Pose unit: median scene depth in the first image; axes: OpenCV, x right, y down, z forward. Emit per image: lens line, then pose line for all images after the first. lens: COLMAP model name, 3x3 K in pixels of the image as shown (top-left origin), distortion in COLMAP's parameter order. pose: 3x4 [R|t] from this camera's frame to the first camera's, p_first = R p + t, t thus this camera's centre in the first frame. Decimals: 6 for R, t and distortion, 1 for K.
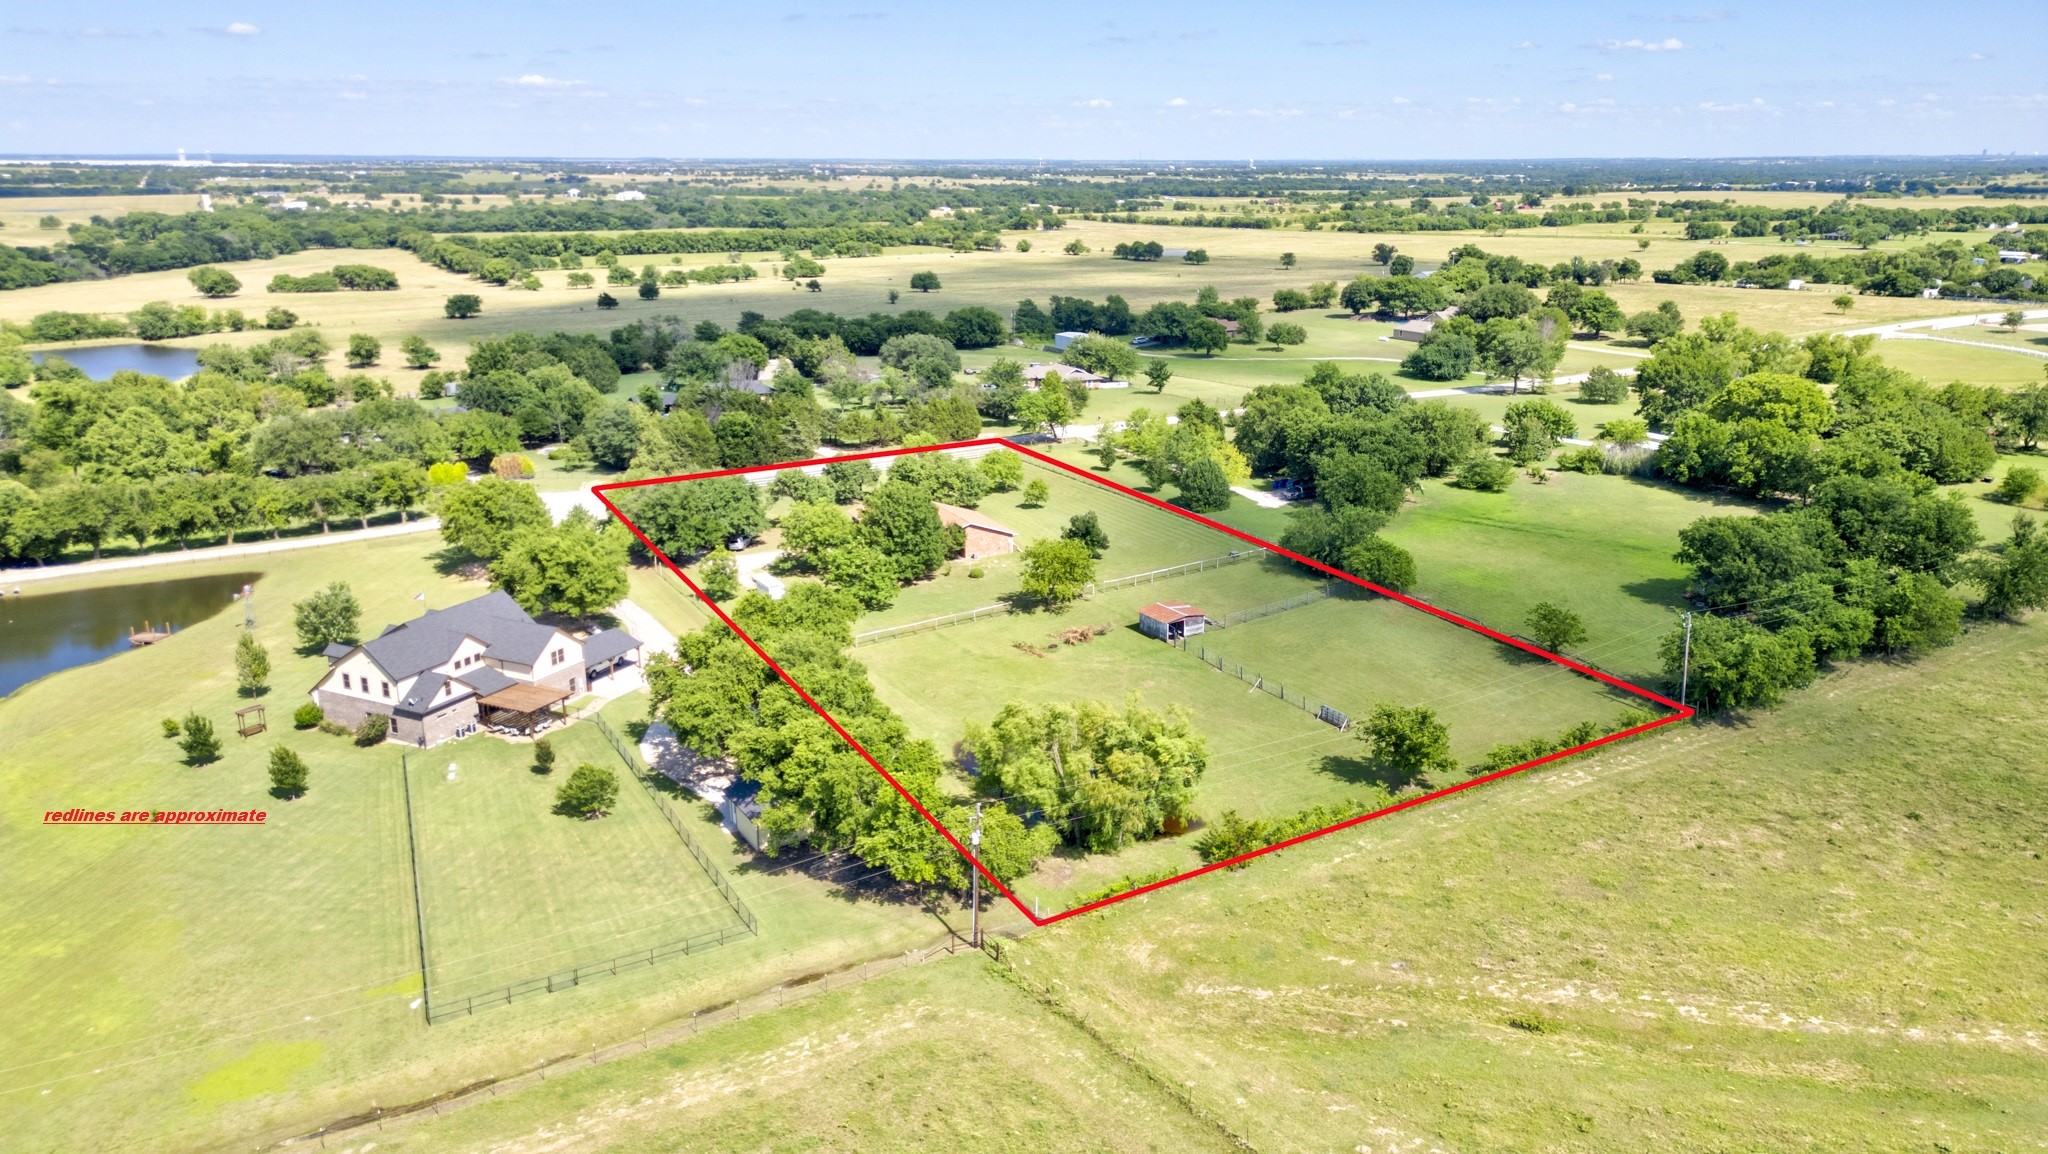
lens RADIAL K [[1447.5, 0, 1014.7], [0, 1447.5, 584.1], [0, 0, 1]] dist [0.075898, -0.080278]
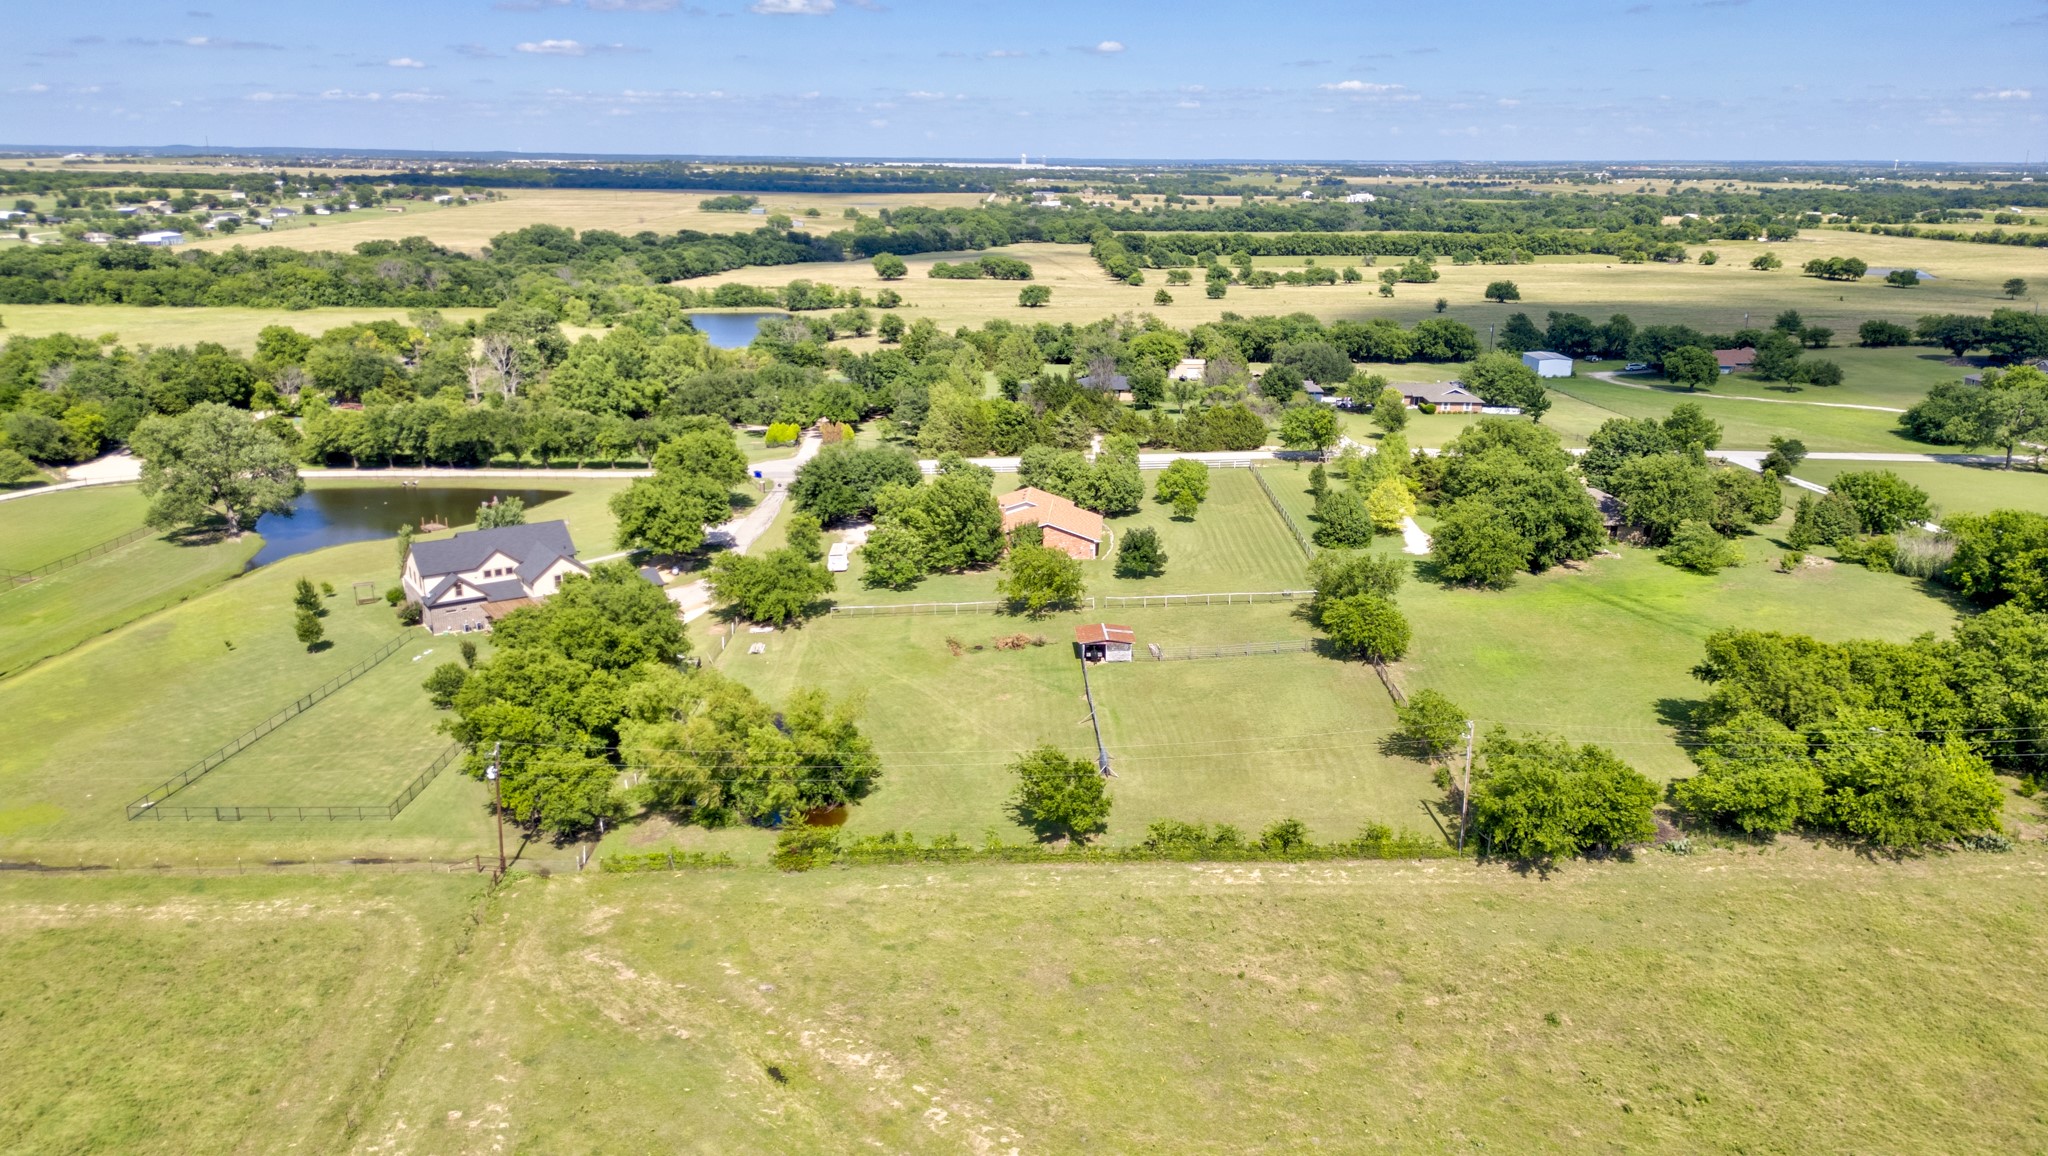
lens RADIAL K [[1447.5, 0, 1014.7], [0, 1447.5, 585.1], [0, 0, 1]] dist [0.075898, -0.080278]
pose [[0.863824, 0.147674, -0.481664, 0.110646], [-0.148222, 0.988255, 0.037166, -0.008585], [0.481496, 0.039288, 0.875567, 0.029304]]
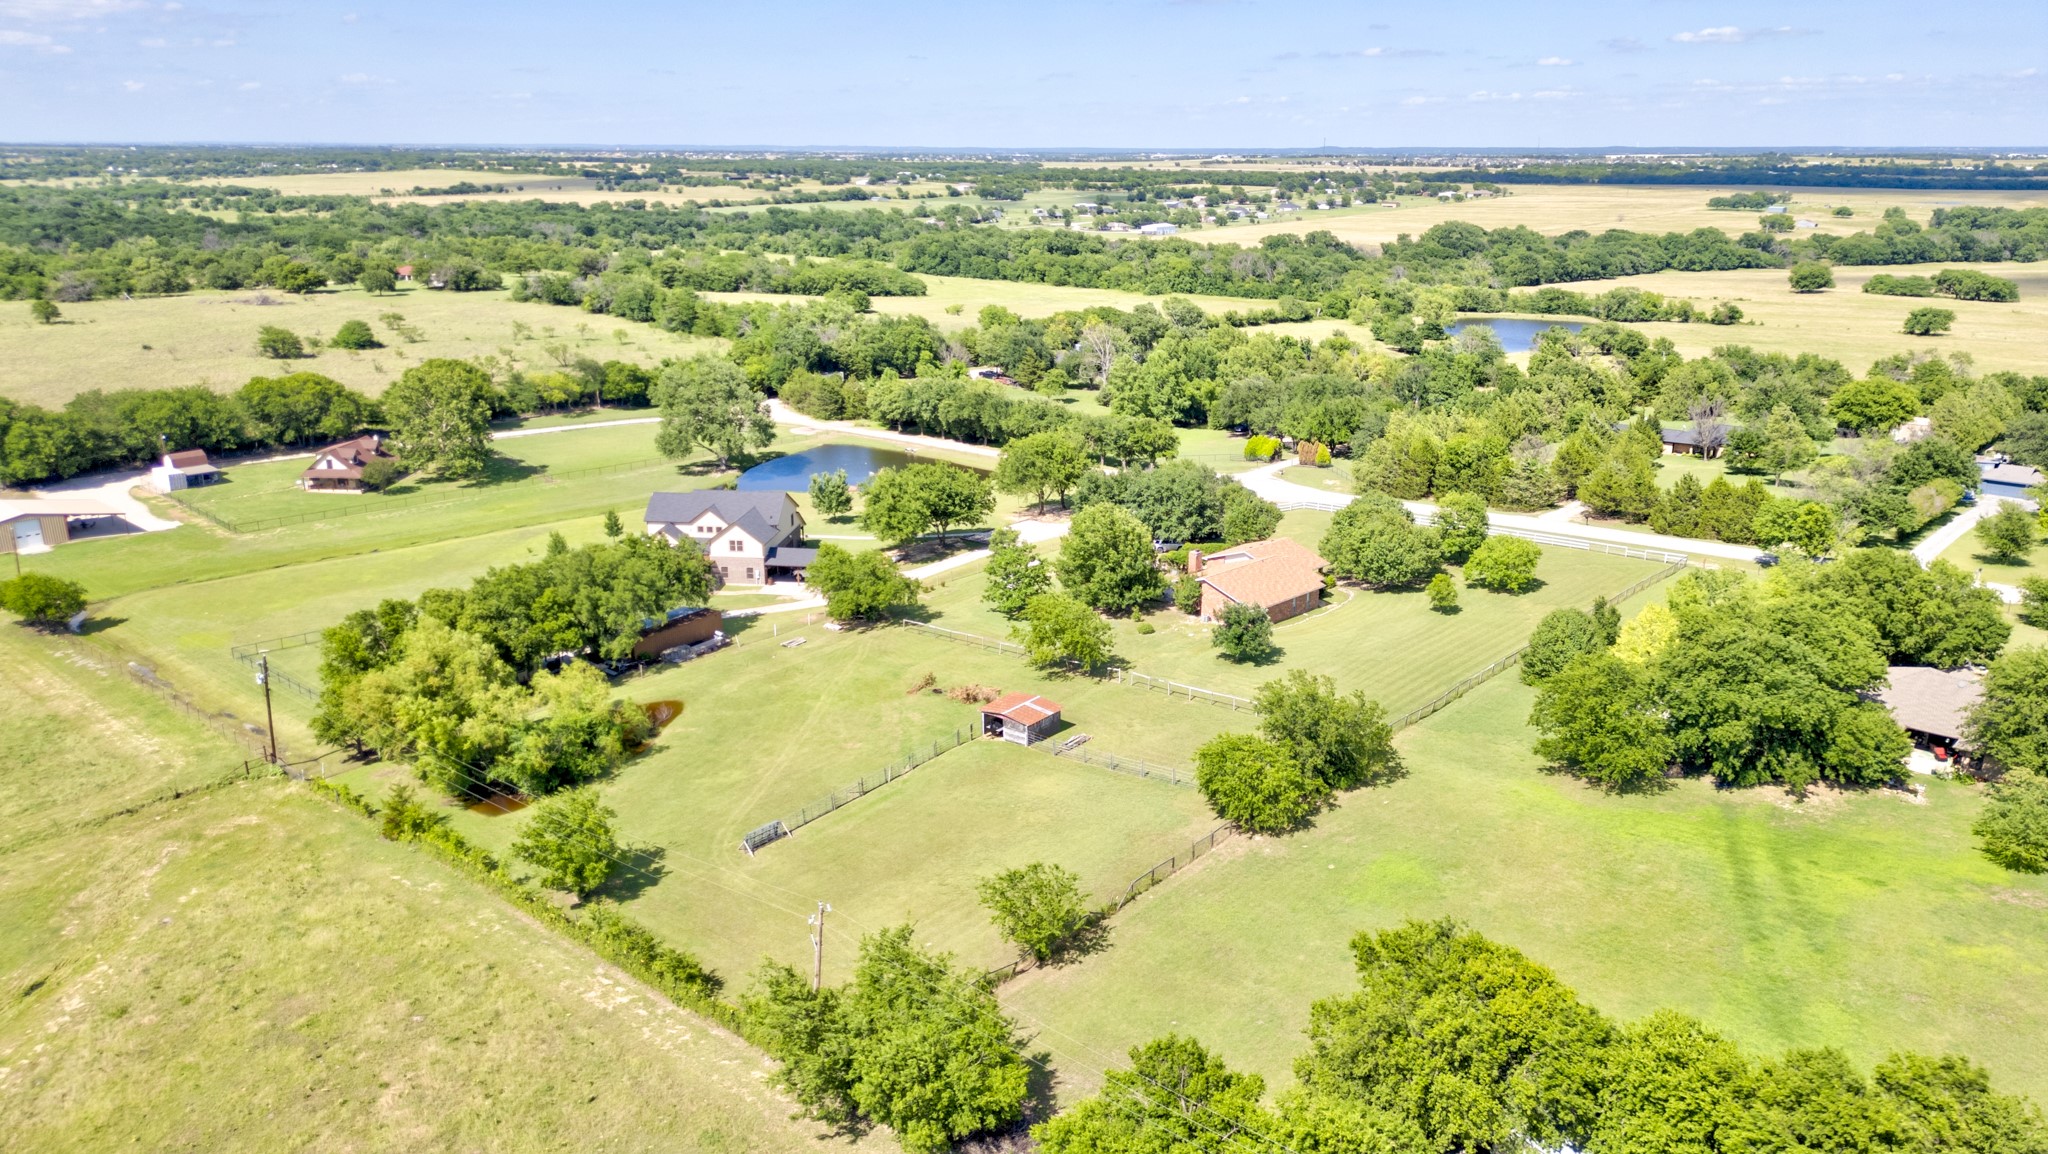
lens RADIAL K [[1447.5, 0, 1014.7], [0, 1447.5, 584.1], [0, 0, 1]] dist [0.075898, -0.080278]
pose [[0.321673, 0.271180, -0.907187, 0.177738], [-0.267167, 0.945173, 0.187803, -0.042676], [0.908377, 0.181959, 0.376487, 0.147380]]
